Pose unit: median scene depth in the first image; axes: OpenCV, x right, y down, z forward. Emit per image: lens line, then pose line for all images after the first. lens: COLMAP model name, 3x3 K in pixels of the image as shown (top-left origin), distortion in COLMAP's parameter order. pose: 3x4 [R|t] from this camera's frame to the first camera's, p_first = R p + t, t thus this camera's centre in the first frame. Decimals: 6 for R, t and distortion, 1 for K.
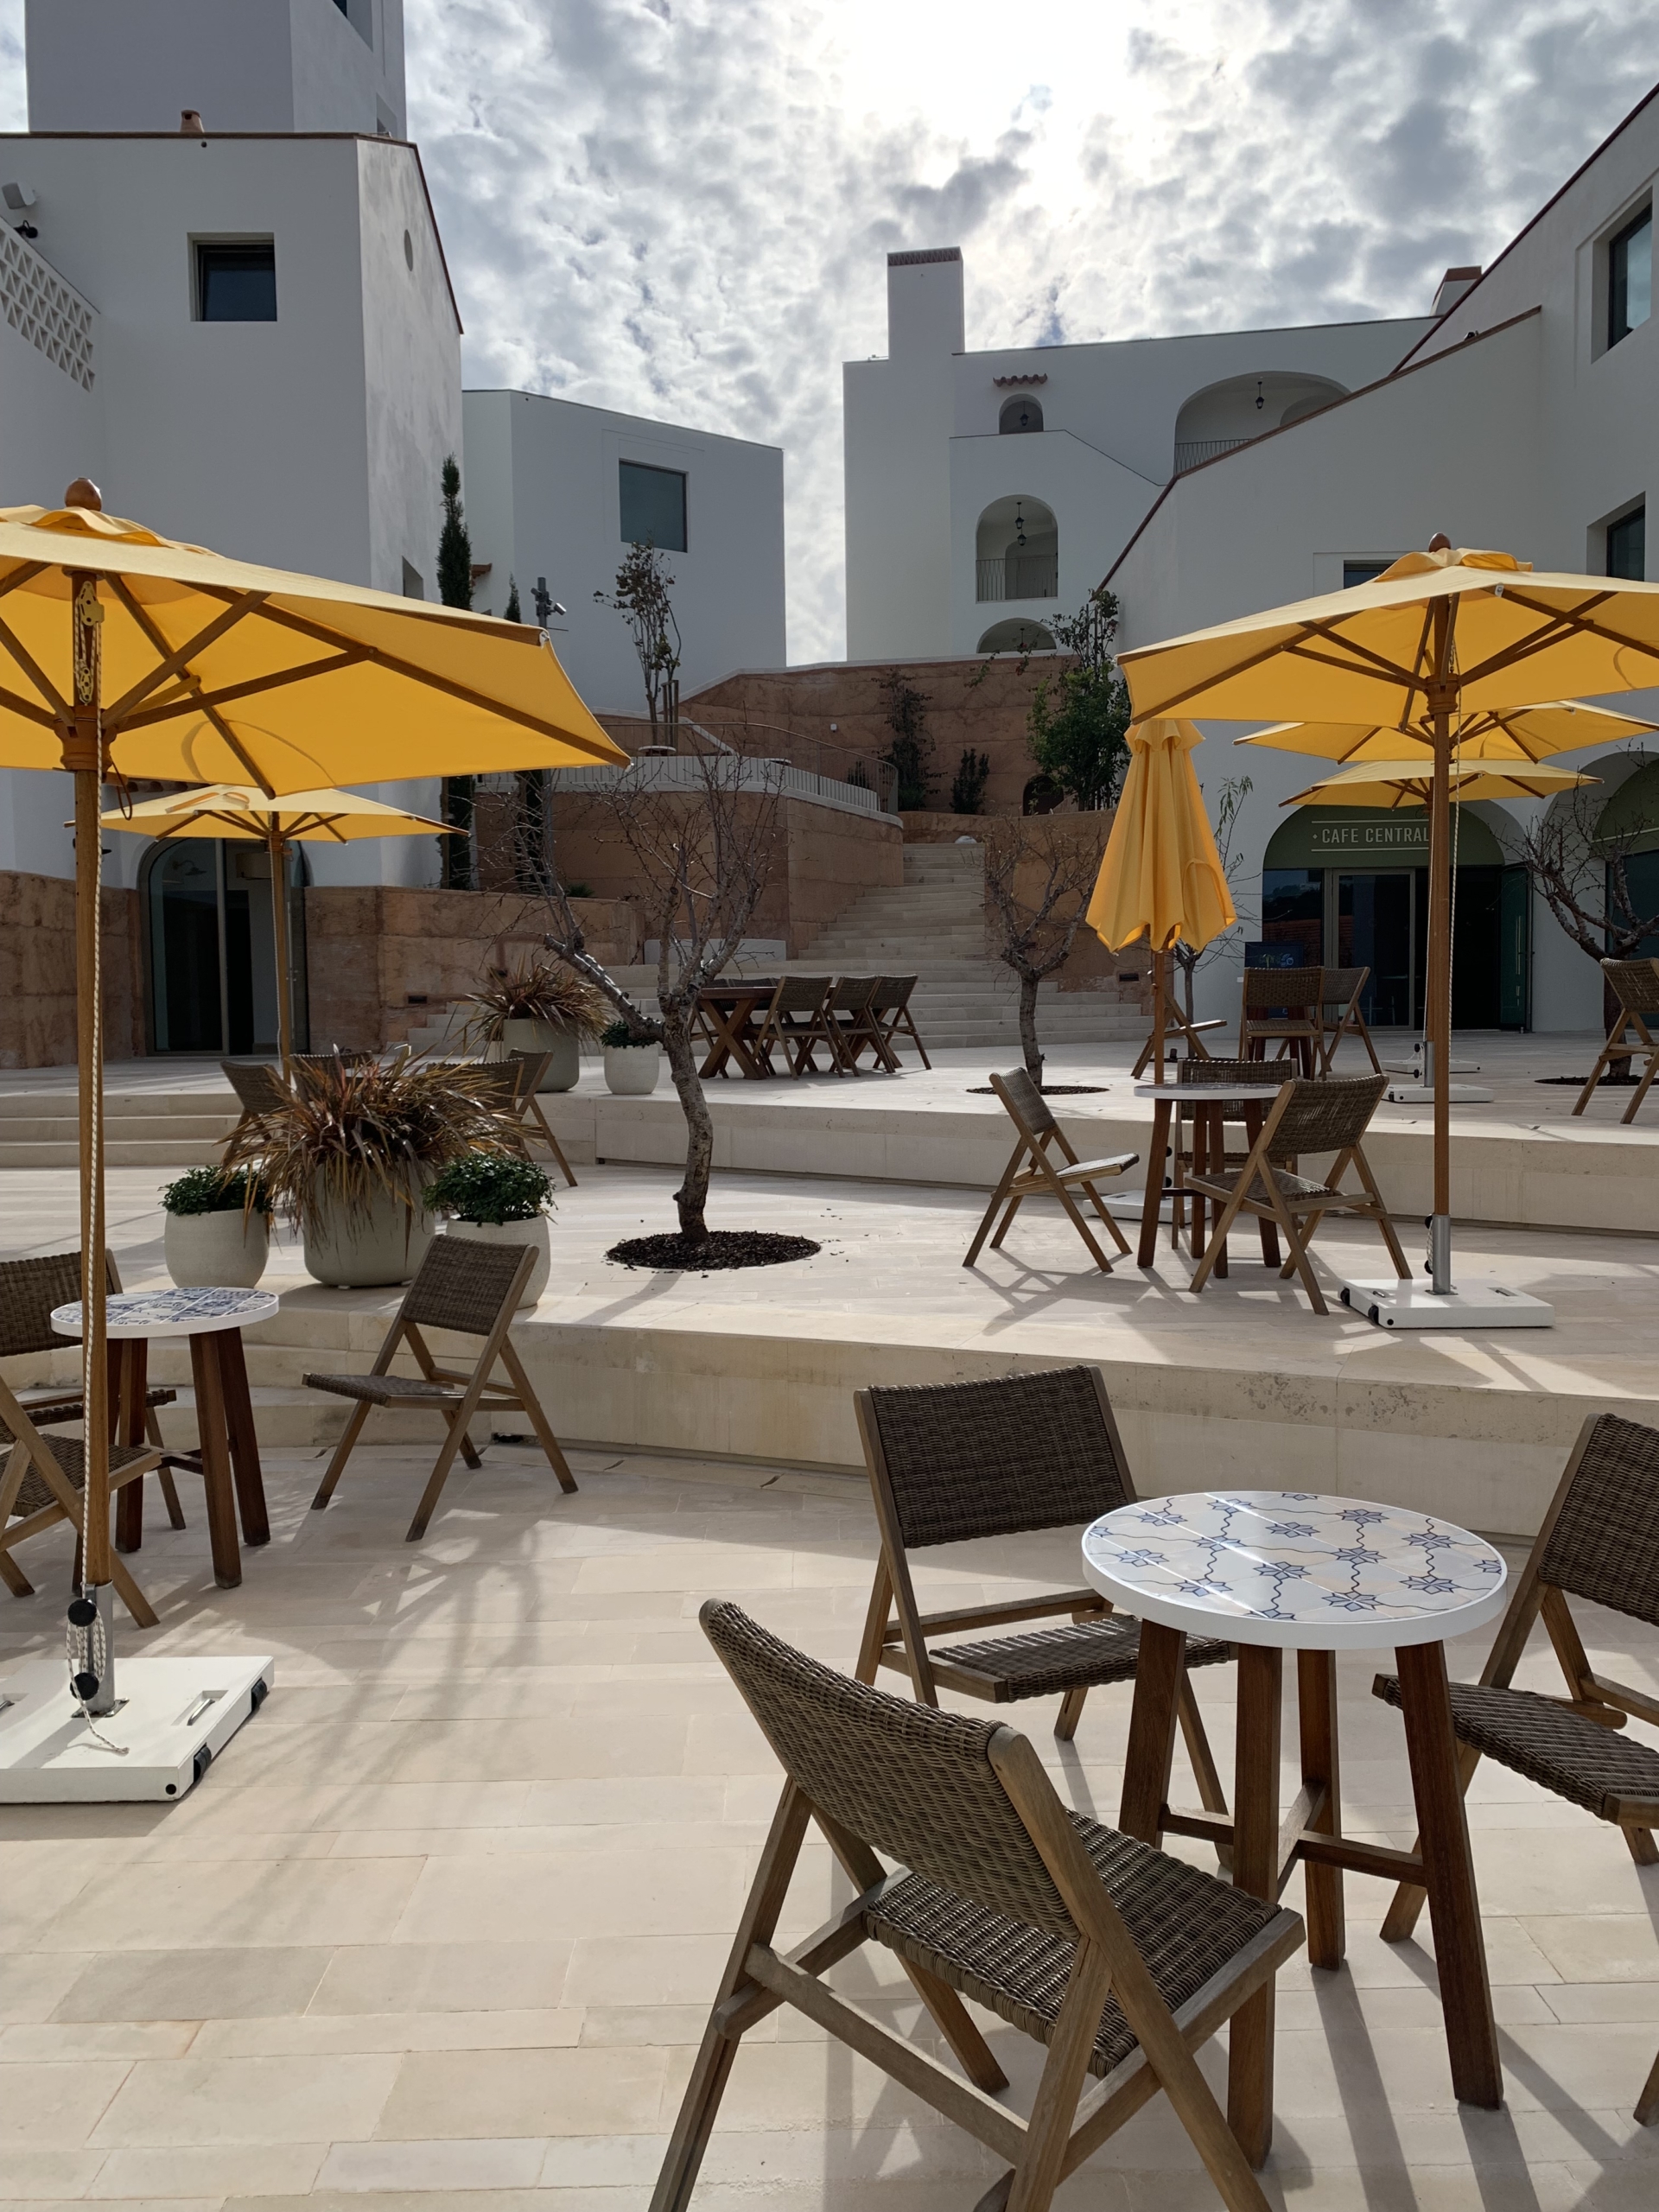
lens RADIAL K [[1672.5, 0, 890.1], [0, 1672.5, 1100.7], [0, 0, 1]] dist [0.076975, -0.303958]
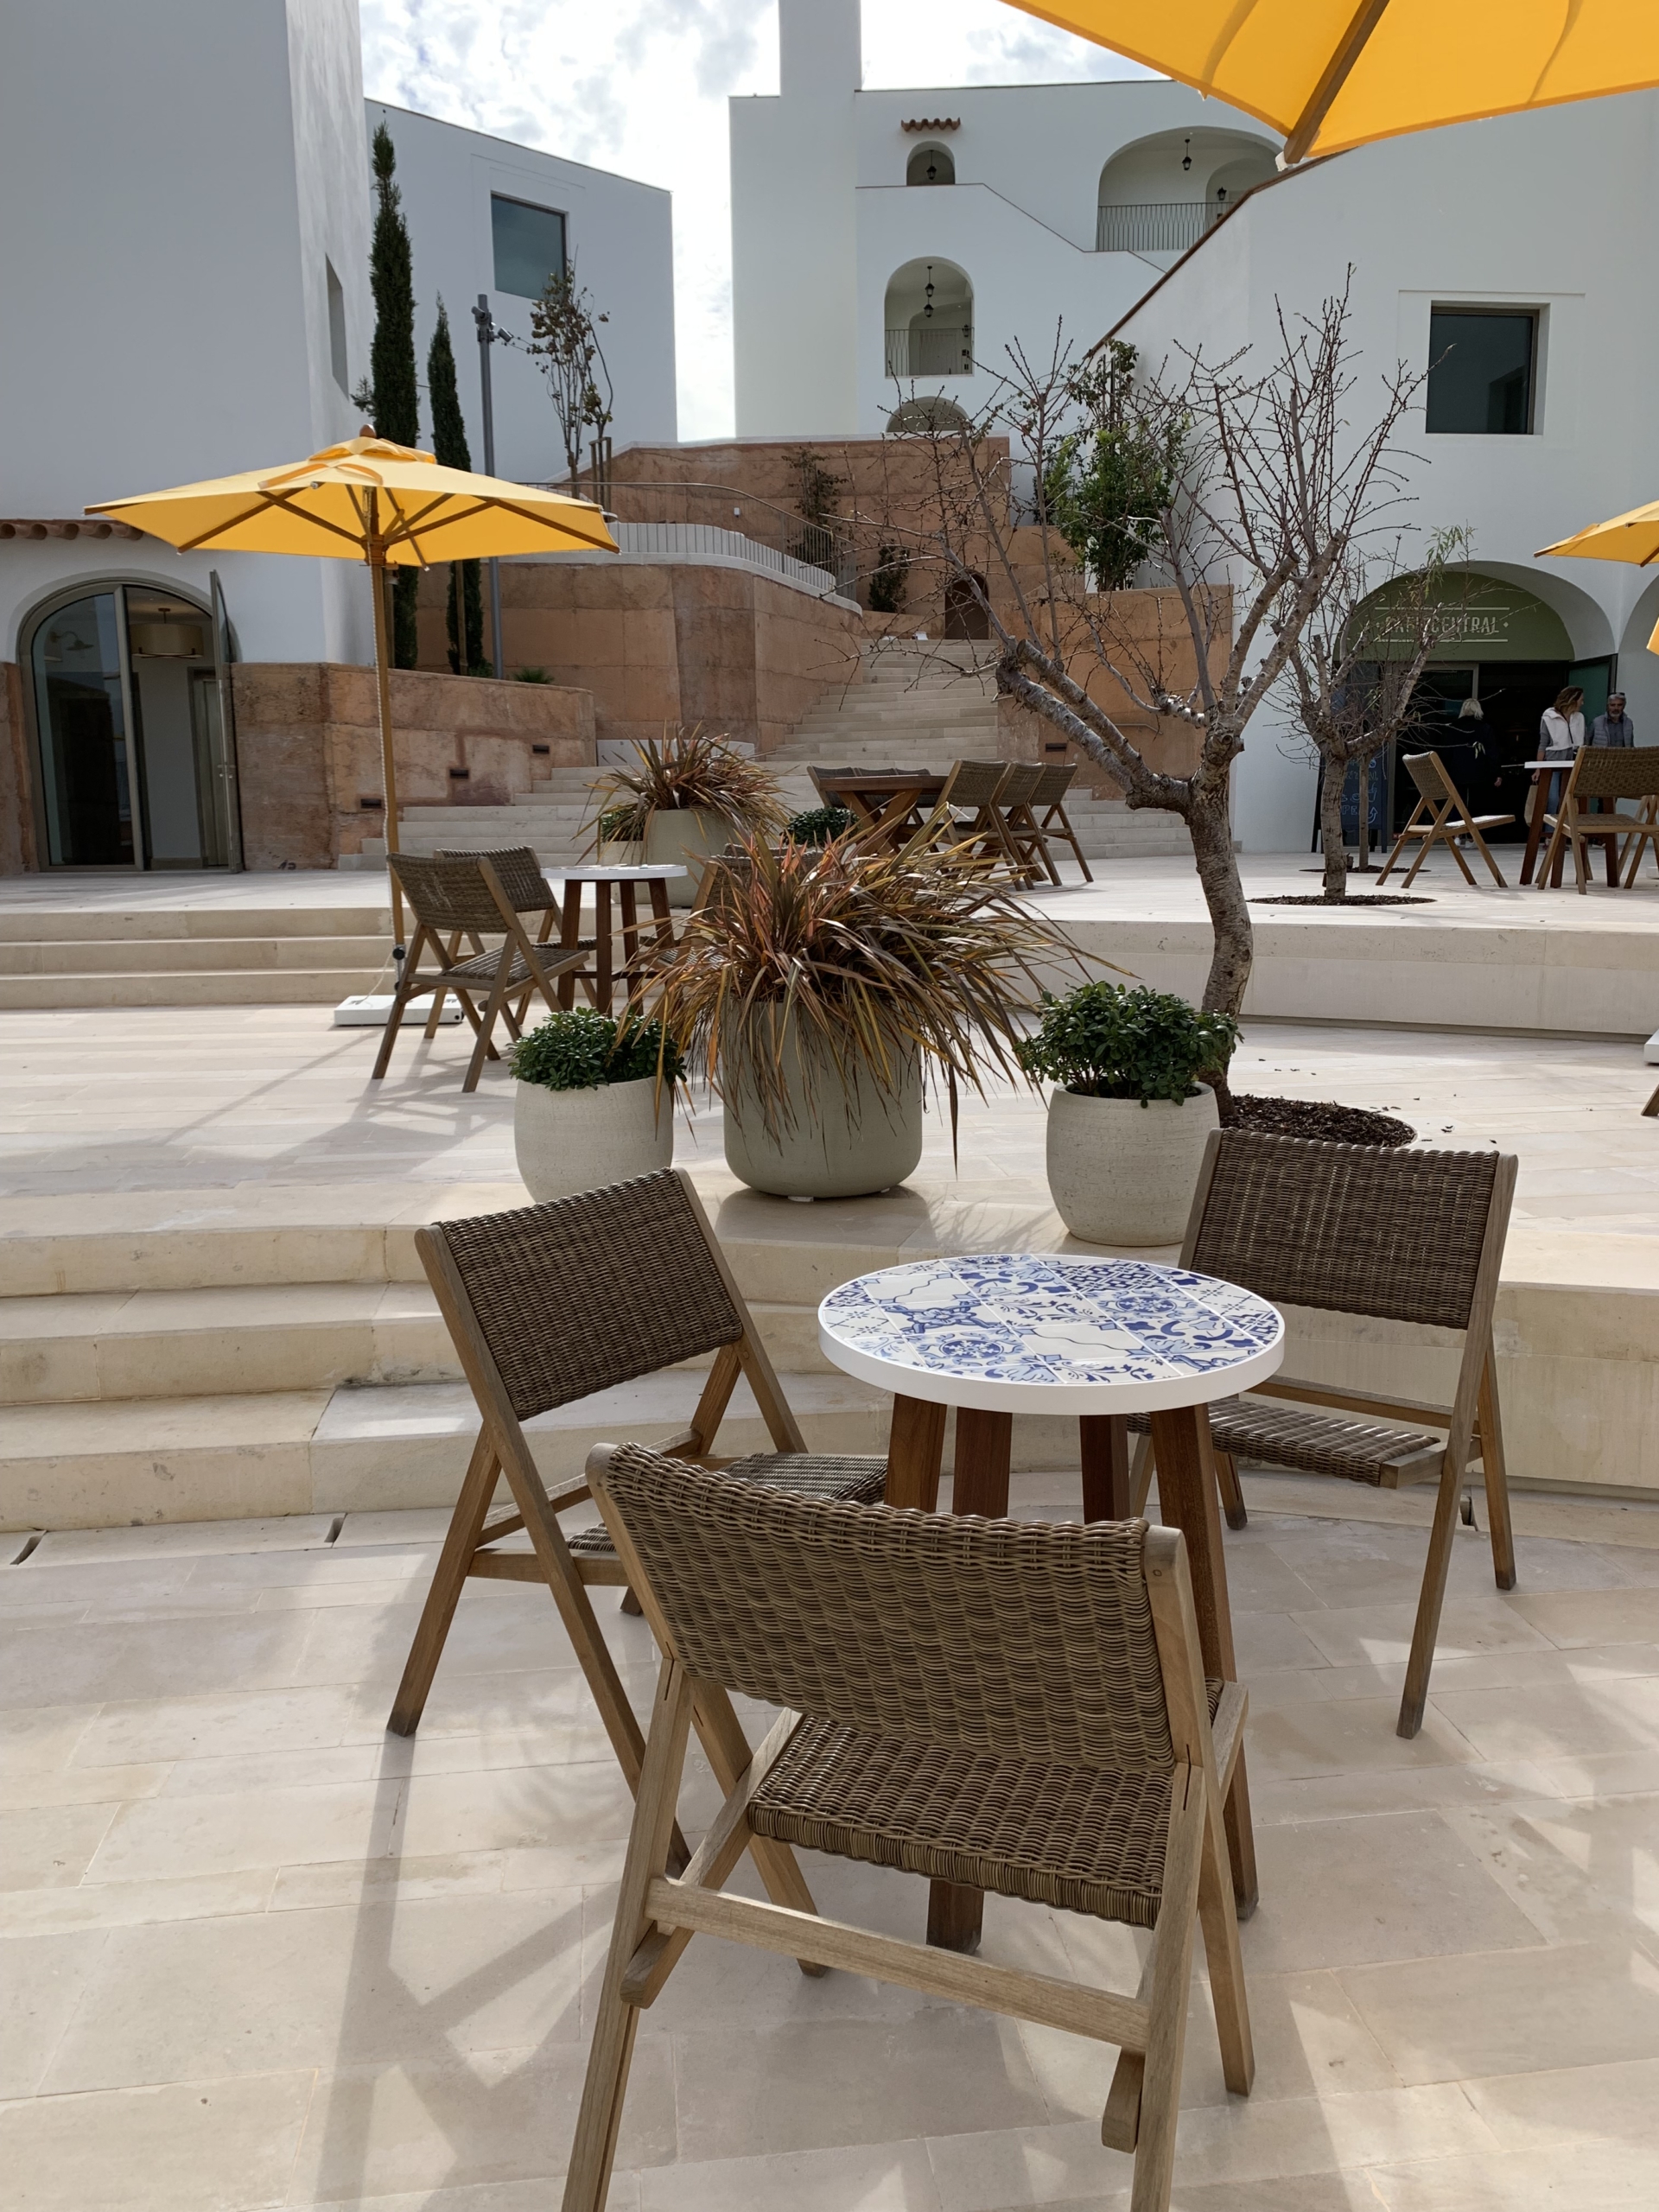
lens RADIAL K [[1671.4, 0, 829.5], [0, 1671.4, 1106.0], [0, 0, 1]] dist [0.002794, -0.059393]
pose [[0.995154, -0.012131, 0.097580, -0.110091], [0.002167, 0.994825, 0.101577, 0.004032], [-0.098308, -0.100873, 0.990030, 0.115618]]
